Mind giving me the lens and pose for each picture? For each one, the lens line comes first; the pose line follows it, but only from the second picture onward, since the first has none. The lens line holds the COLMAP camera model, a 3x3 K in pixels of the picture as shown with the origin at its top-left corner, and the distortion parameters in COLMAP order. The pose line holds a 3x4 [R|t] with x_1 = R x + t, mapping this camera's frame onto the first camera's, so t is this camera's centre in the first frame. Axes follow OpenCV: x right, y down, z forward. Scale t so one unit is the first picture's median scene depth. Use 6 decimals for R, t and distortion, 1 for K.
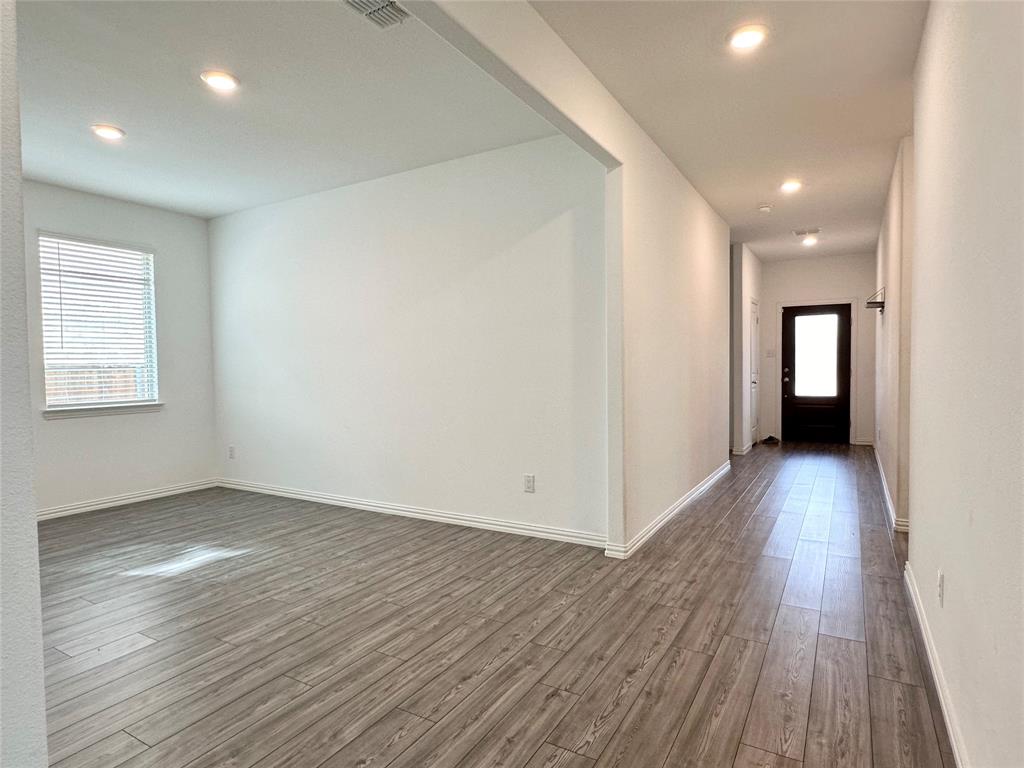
lens RADIAL K [[556.5, 0, 515.0], [0, 556.5, 384.6], [0, 0, 1]] dist [0.000723, -0.000413]
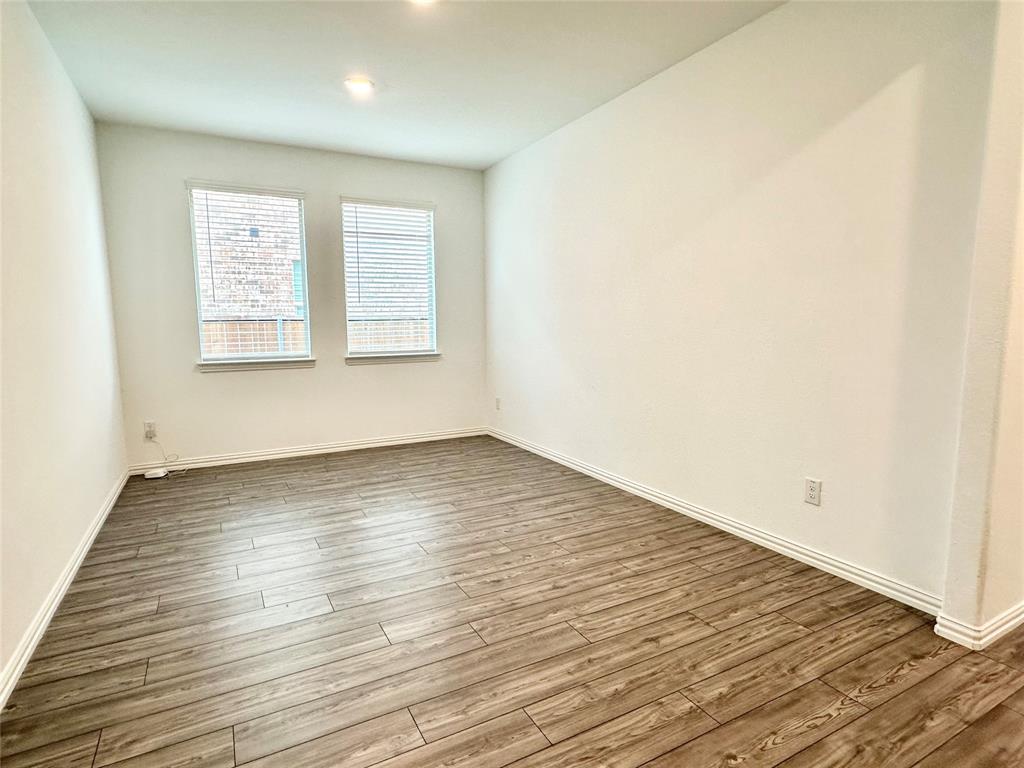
lens RADIAL K [[556.5, 0, 514.2], [0, 556.5, 383.1], [0, 0, 1]] dist [0.000723, -0.000413]
pose [[0.857876, 0.065615, -0.509650, 0.062036], [-0.022279, 0.995631, 0.090681, -0.016304], [0.513374, -0.066438, 0.855589, 0.264837]]
